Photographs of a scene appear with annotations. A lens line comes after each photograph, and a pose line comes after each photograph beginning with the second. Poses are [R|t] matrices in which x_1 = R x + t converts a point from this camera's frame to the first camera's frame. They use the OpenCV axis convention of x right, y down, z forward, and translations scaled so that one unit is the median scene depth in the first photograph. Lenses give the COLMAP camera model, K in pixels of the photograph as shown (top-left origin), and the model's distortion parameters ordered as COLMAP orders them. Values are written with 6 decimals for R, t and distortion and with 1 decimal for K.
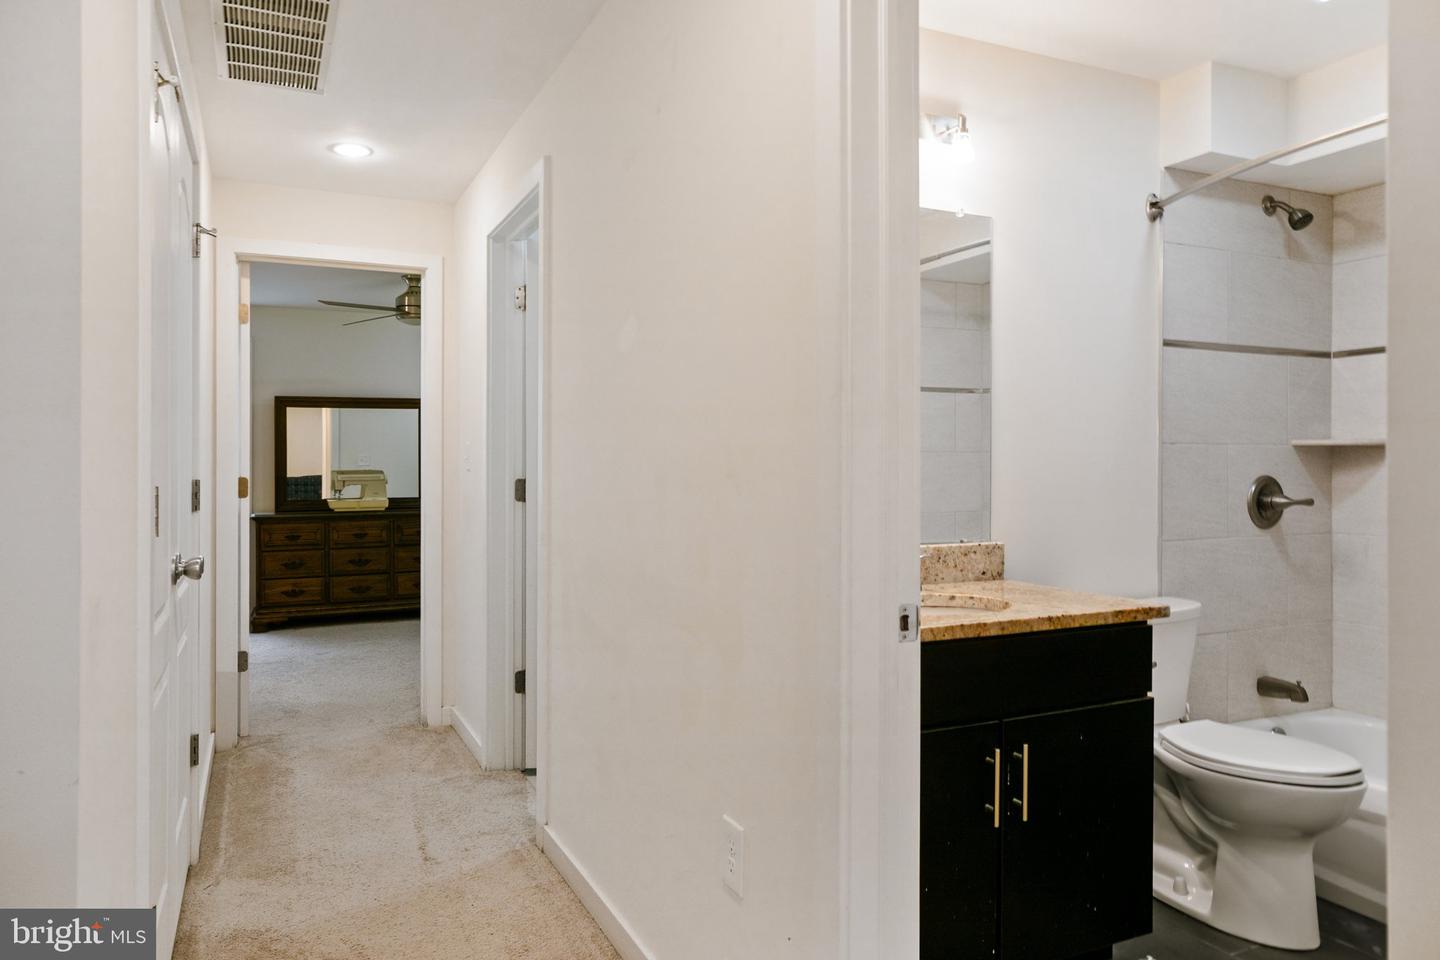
lens RADIAL K [[985.9, 0, 699.3], [0, 985.9, 460.0], [0, 0, 1]] dist [-0.017091, 0.022519]
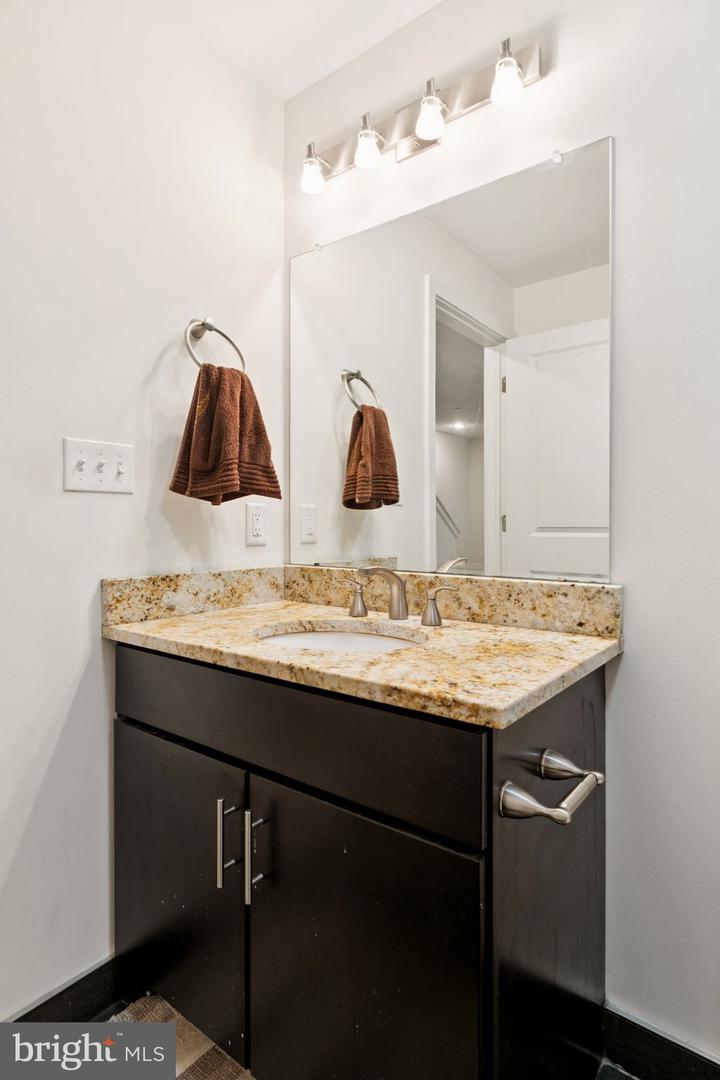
lens RADIAL K [[580.1, 0, 324.7], [0, 580.1, 529.3], [0, 0, 1]] dist [-0.005716, -0.001058]
pose [[0.443071, 0.010806, -0.896422, 0.538653], [0.003084, 0.999903, 0.013578, 0.033404], [0.896481, -0.008780, 0.442994, 0.576340]]
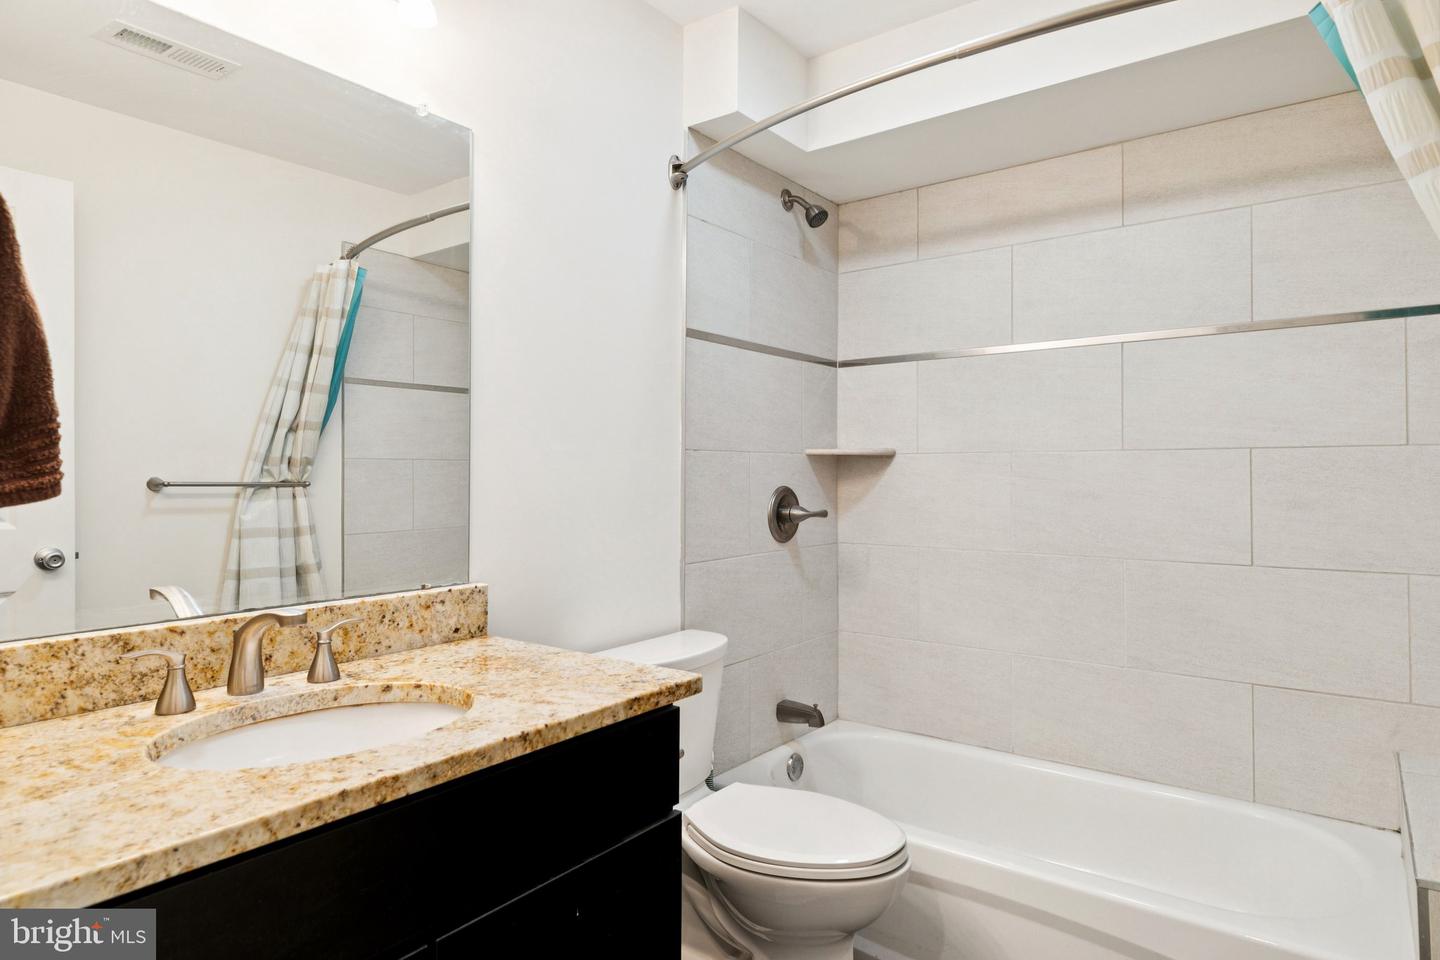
lens RADIAL K [[837.7, 0, 735.2], [0, 837.7, 476.4], [0, 0, 1]] dist [0.028404, -0.000389]
pose [[0.871618, -0.002051, 0.490182, 0.153380], [-0.001367, 0.999977, 0.006615, 0.001239], [-0.490185, -0.006436, 0.871595, 0.348527]]
